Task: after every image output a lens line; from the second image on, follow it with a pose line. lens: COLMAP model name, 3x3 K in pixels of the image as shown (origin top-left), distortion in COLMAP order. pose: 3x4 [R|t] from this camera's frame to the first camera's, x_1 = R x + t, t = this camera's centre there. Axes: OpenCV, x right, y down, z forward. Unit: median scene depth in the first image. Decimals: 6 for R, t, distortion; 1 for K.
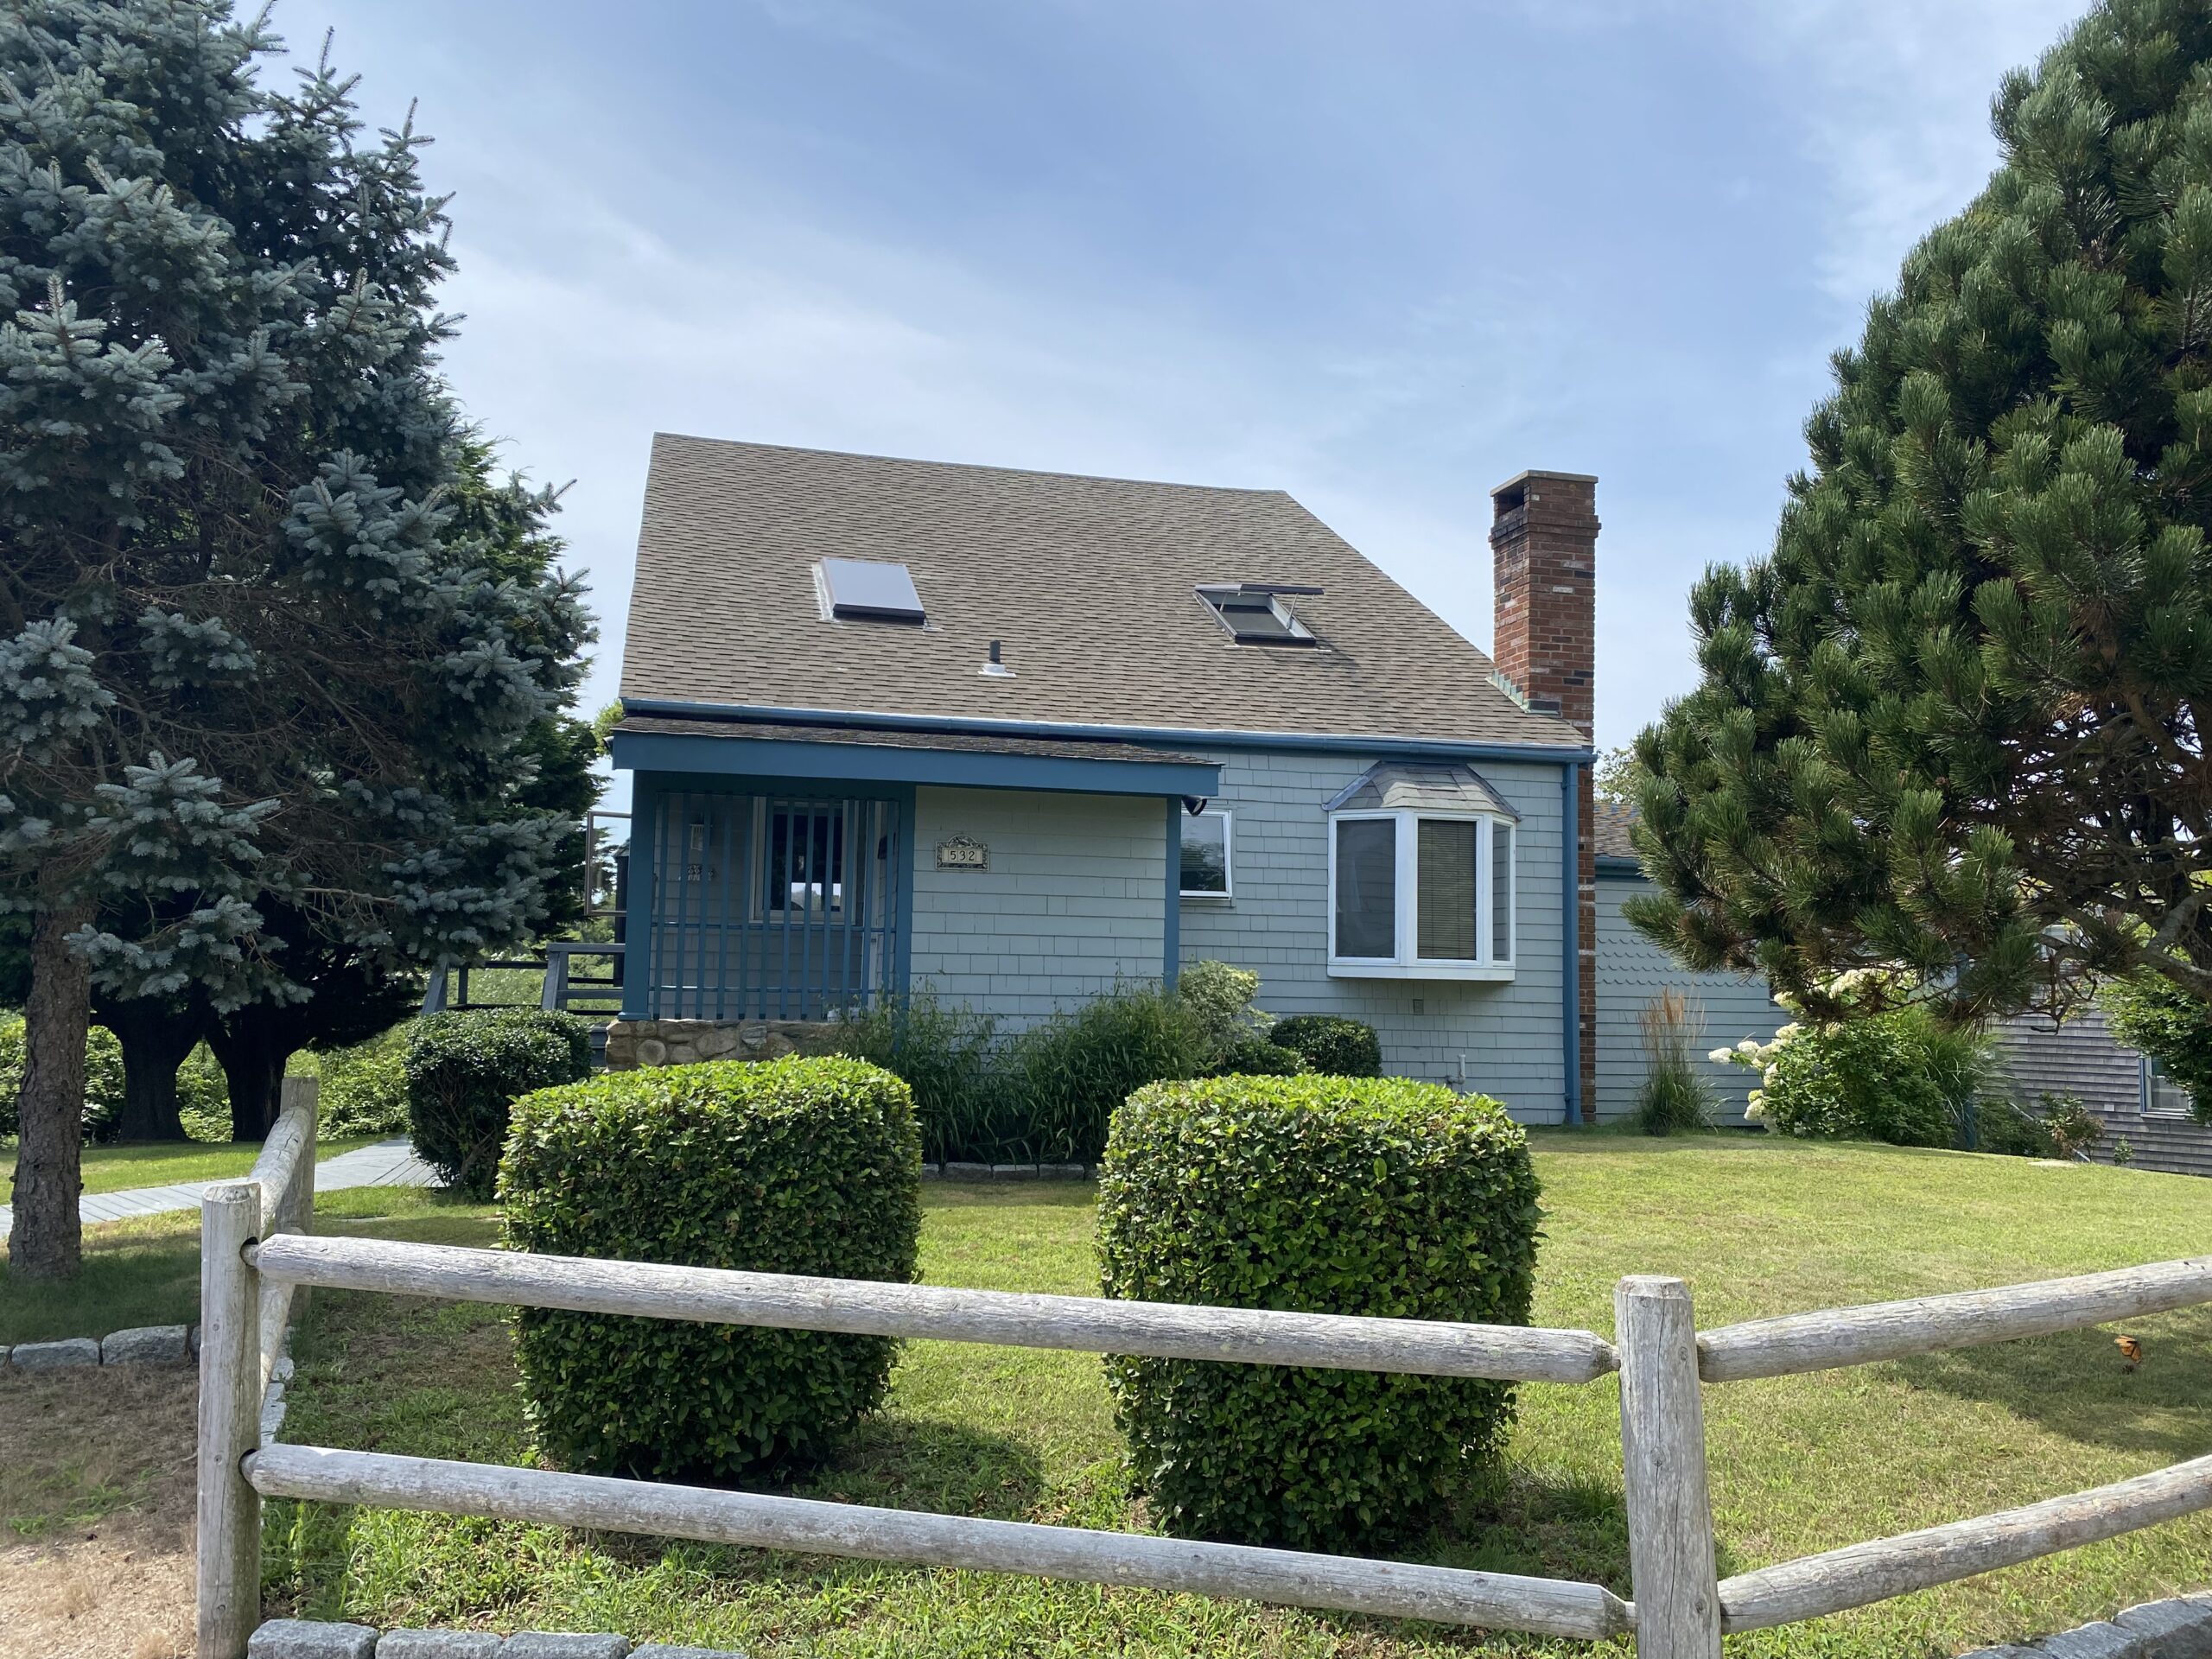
lens RADIAL K [[1683.1, 0, 1107.3], [0, 1683.1, 827.4], [0, 0, 1]] dist [0.020426, -0.028796]
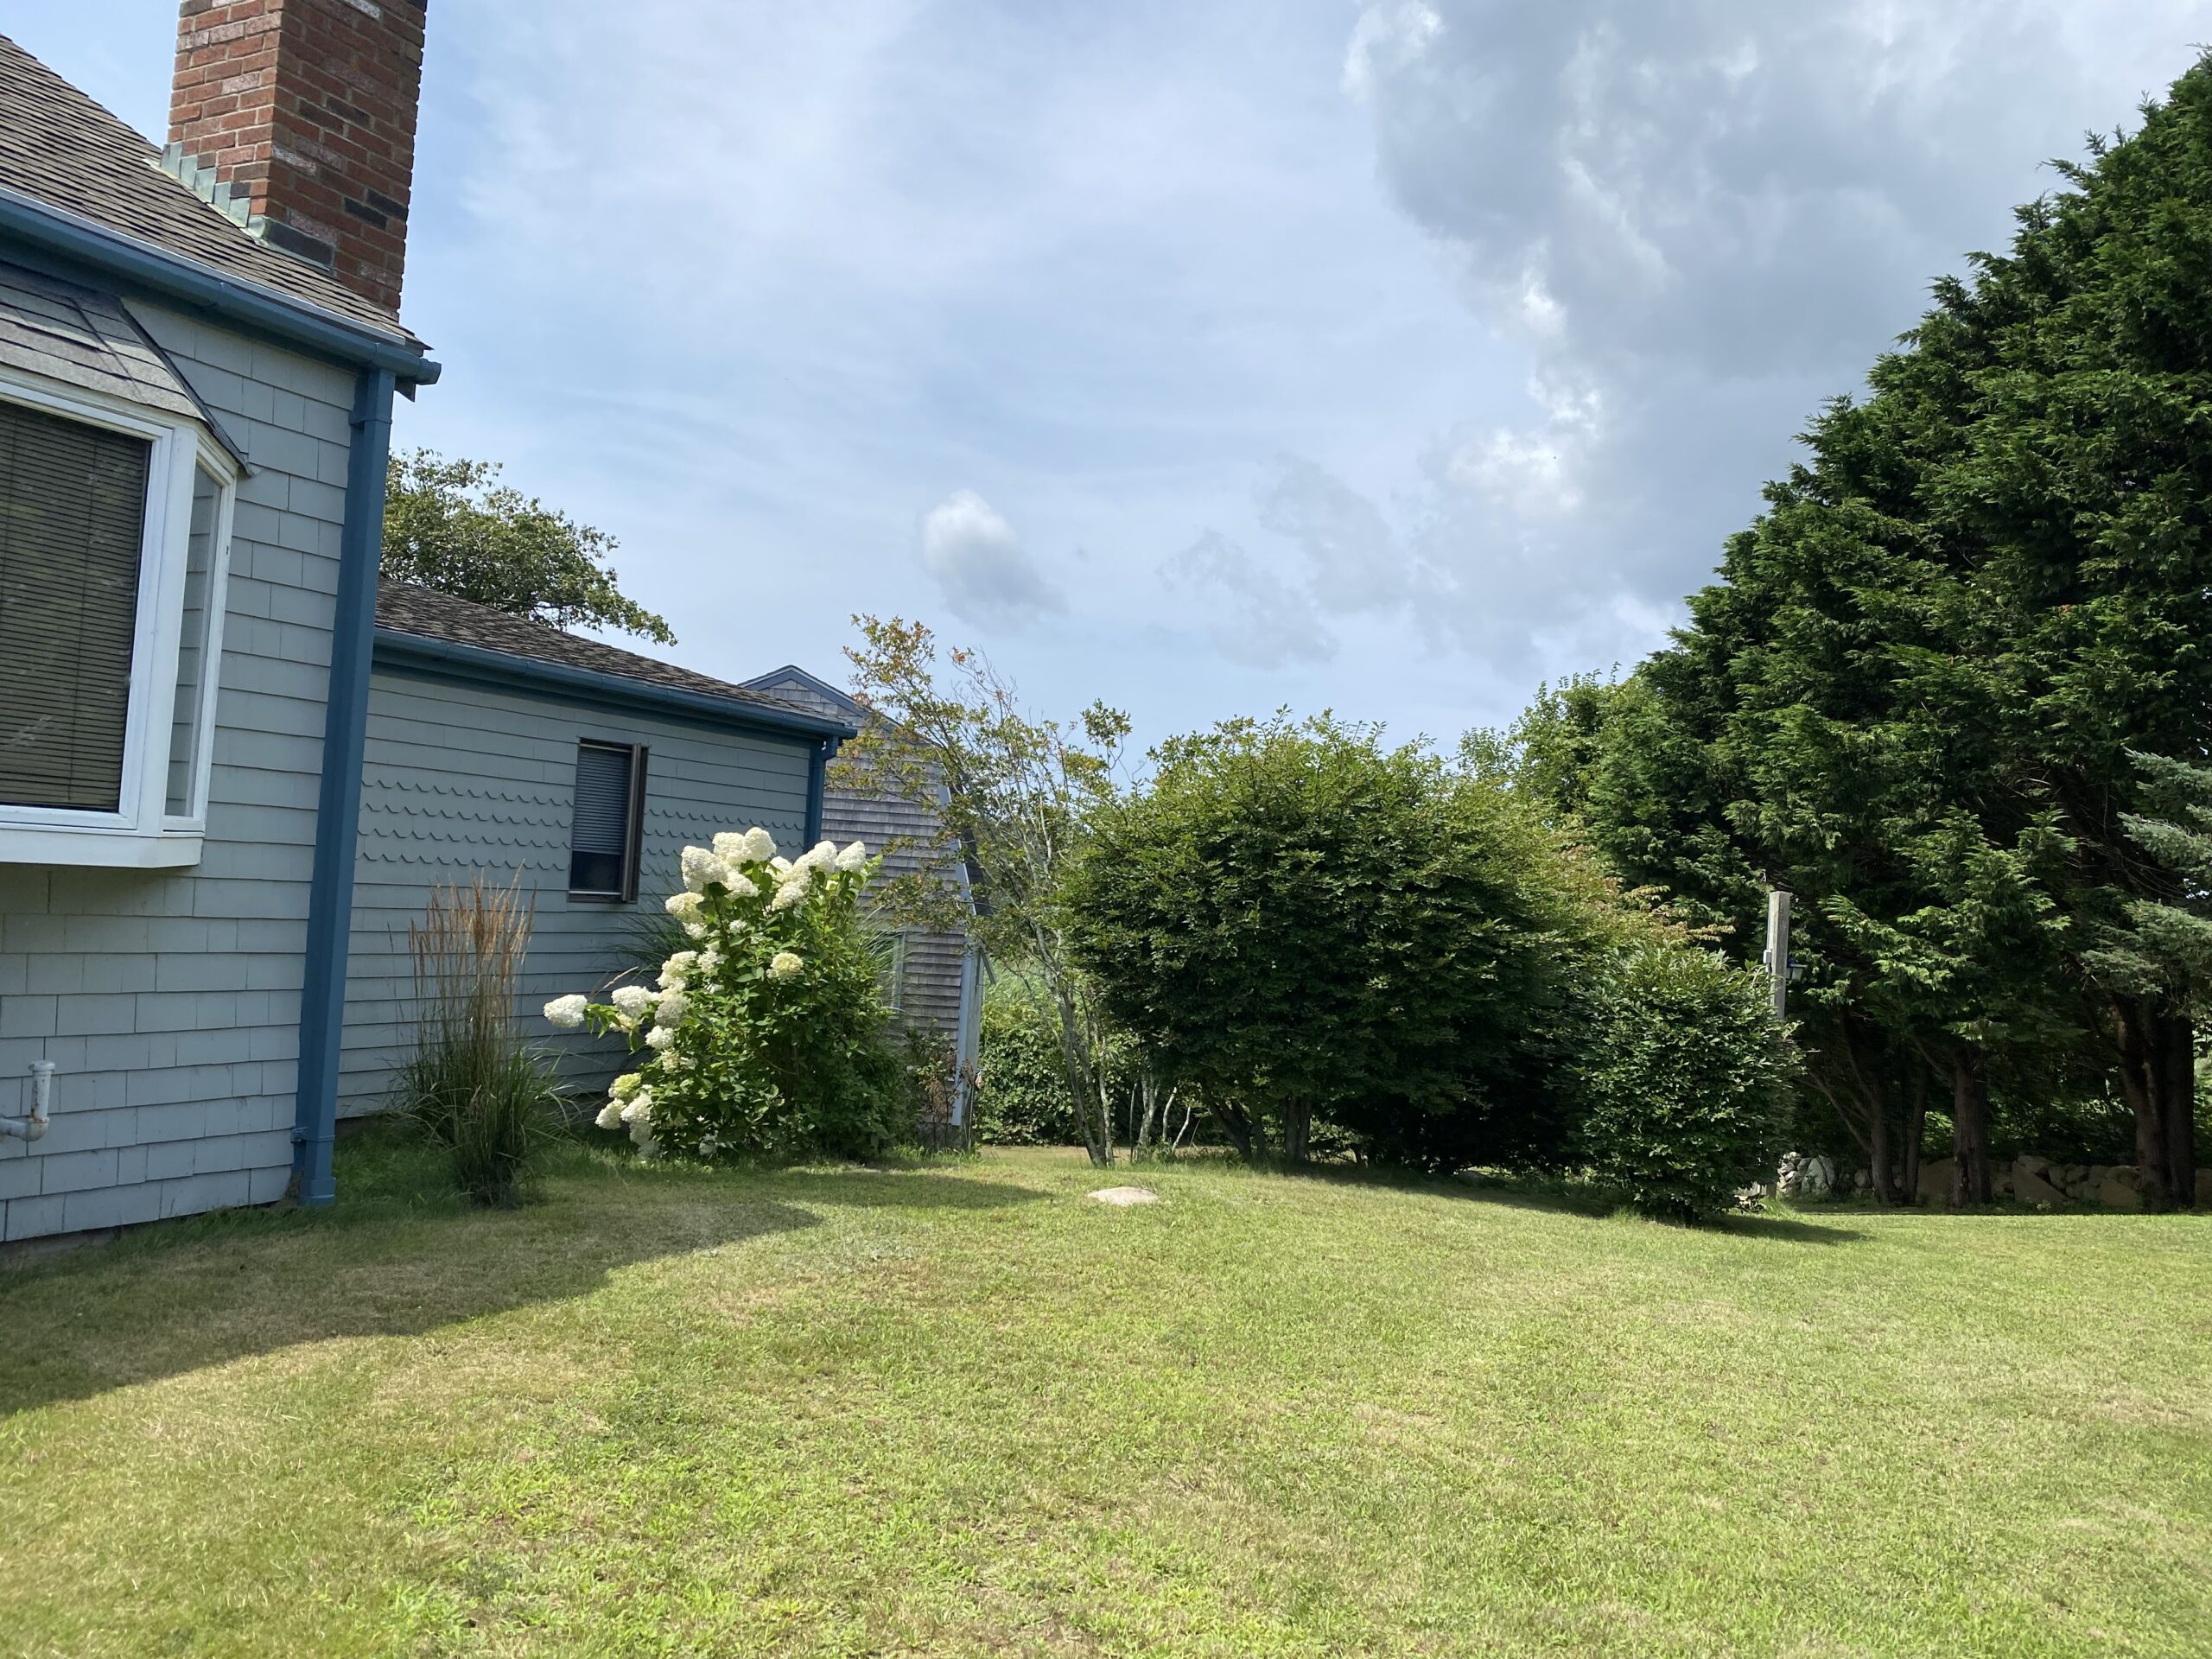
lens RADIAL K [[1683.1, 0, 1110.2], [0, 1683.1, 815.8], [0, 0, 1]] dist [0.020426, -0.028796]
pose [[0.663954, 0.053766, 0.745838, 0.077888], [-0.115895, 0.992758, 0.031605, 0.038036], [-0.738737, -0.107424, 0.665378, 0.530377]]
